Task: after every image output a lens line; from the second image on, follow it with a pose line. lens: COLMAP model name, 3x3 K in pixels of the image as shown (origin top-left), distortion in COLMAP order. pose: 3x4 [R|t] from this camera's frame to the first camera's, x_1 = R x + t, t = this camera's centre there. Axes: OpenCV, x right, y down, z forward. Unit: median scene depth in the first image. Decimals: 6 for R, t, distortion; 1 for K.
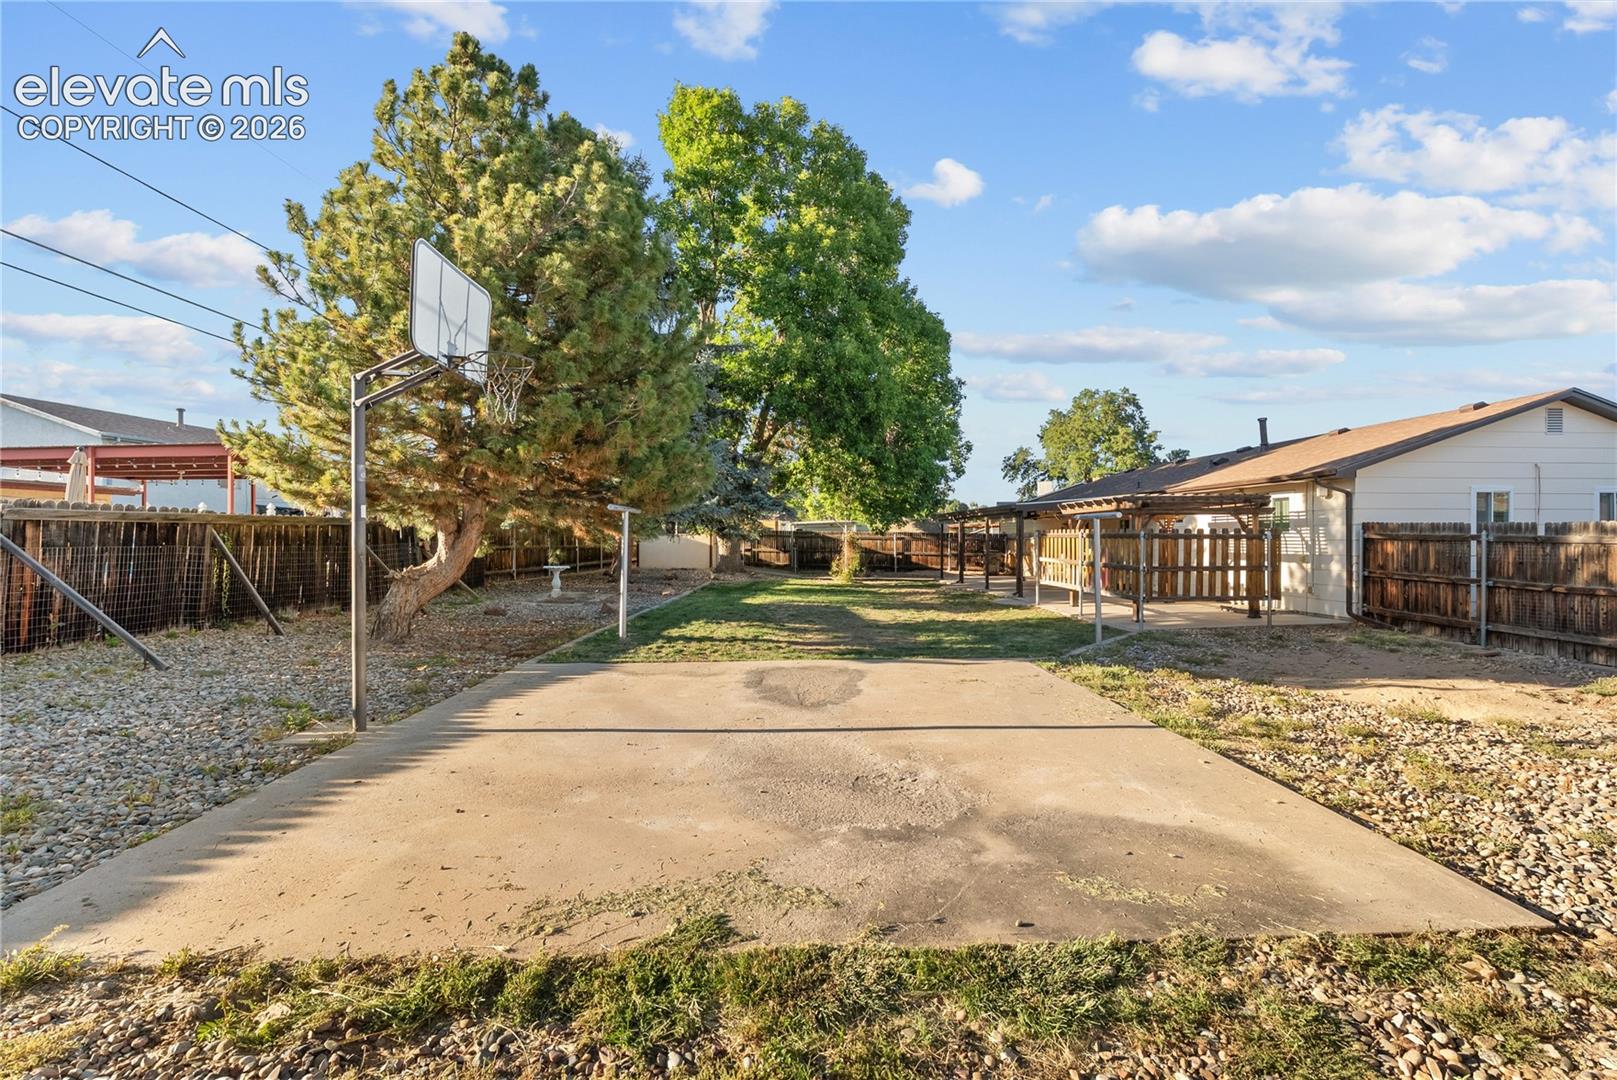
lens RADIAL K [[705.0, 0, 808.5], [0, 705.0, 540.0], [0, 0, 1]] dist [-0.007076, 0.000048]
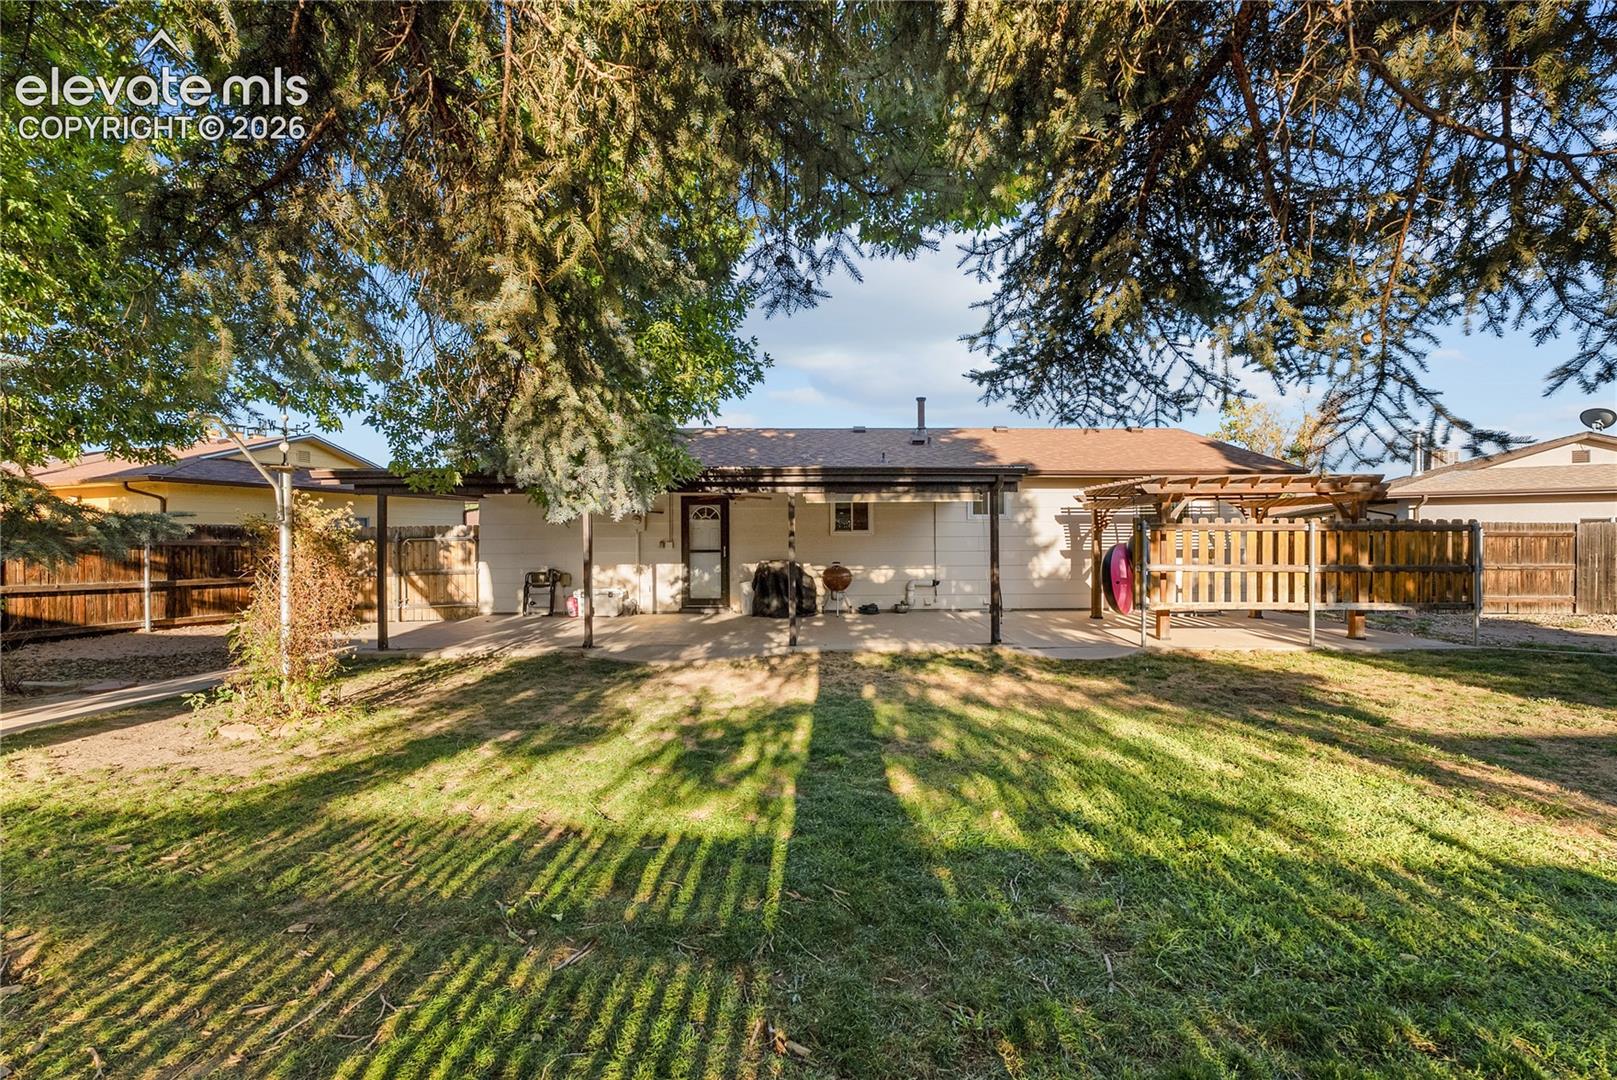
lens RADIAL K [[705.0, 0, 808.5], [0, 705.0, 540.0], [0, 0, 1]] dist [-0.007076, 0.000048]
pose [[0.042234, -0.003014, 0.999103, -0.160651], [0.007595, 0.999968, 0.002696, 0.000005], [-0.999079, 0.007474, 0.042255, 0.755600]]
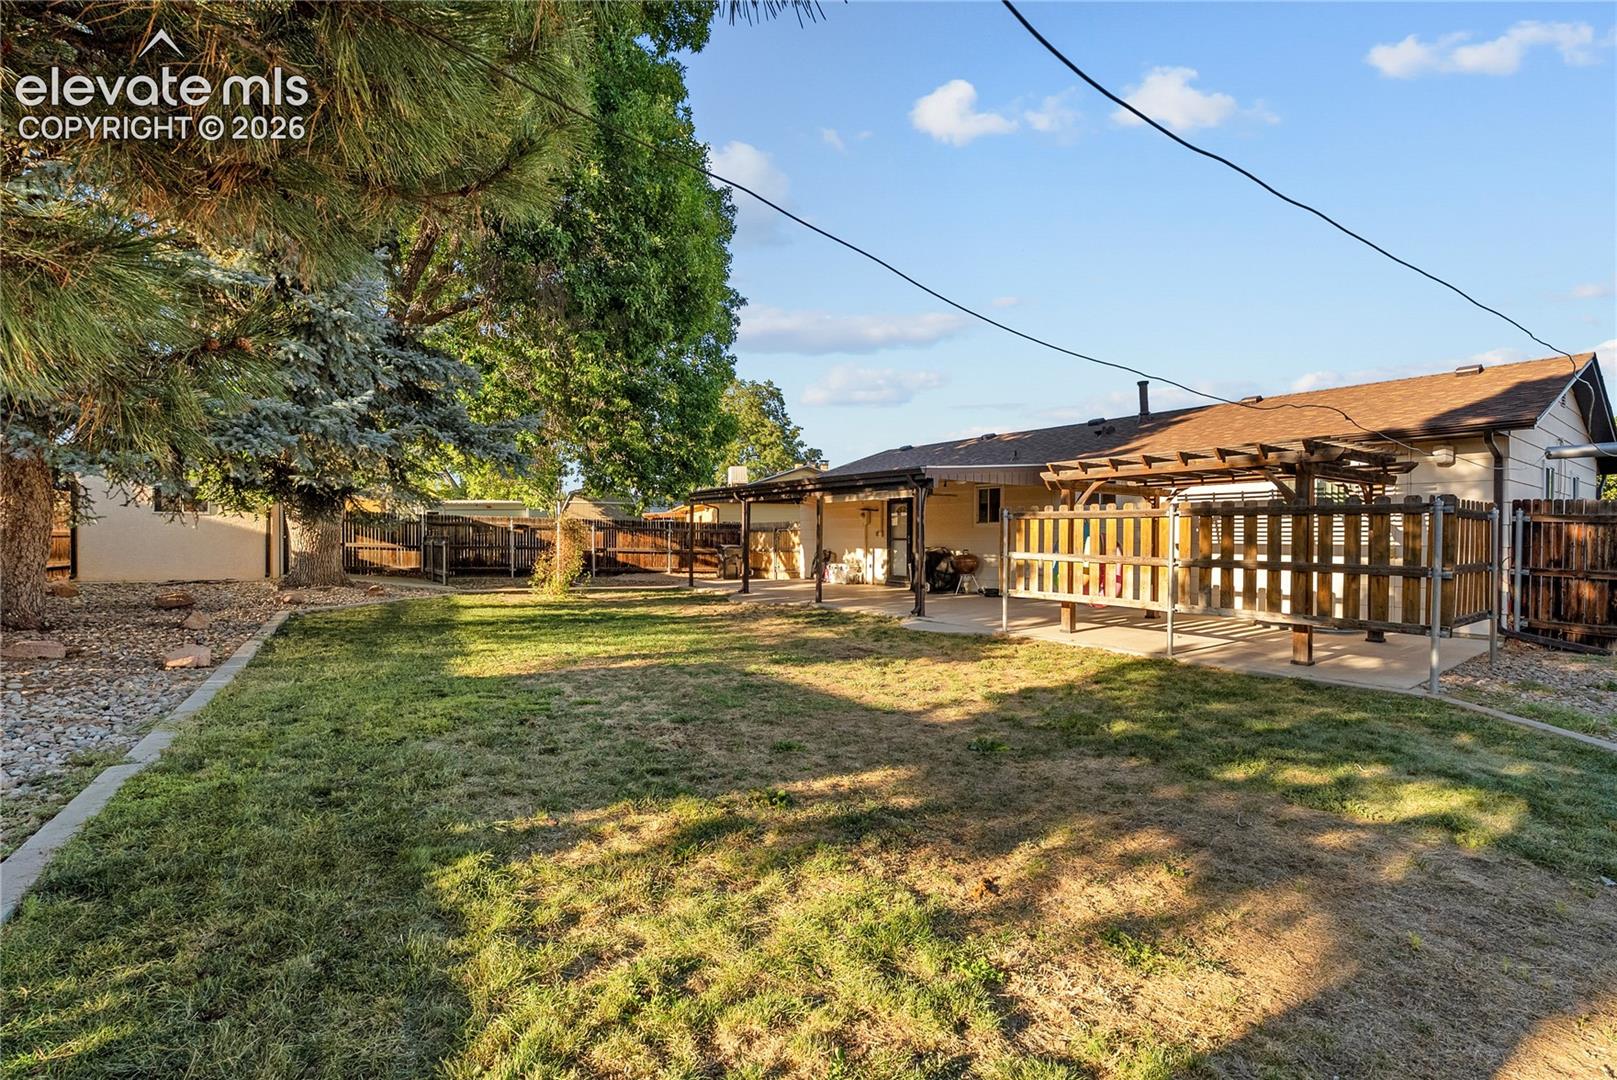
lens RADIAL K [[705.0, 0, 808.5], [0, 705.0, 540.0], [0, 0, 1]] dist [-0.007076, 0.000048]
pose [[0.843414, 0.003721, 0.537252, -0.083127], [-0.005822, 0.999981, 0.002214, 0.008016], [-0.537233, -0.004995, 0.843419, 0.354305]]
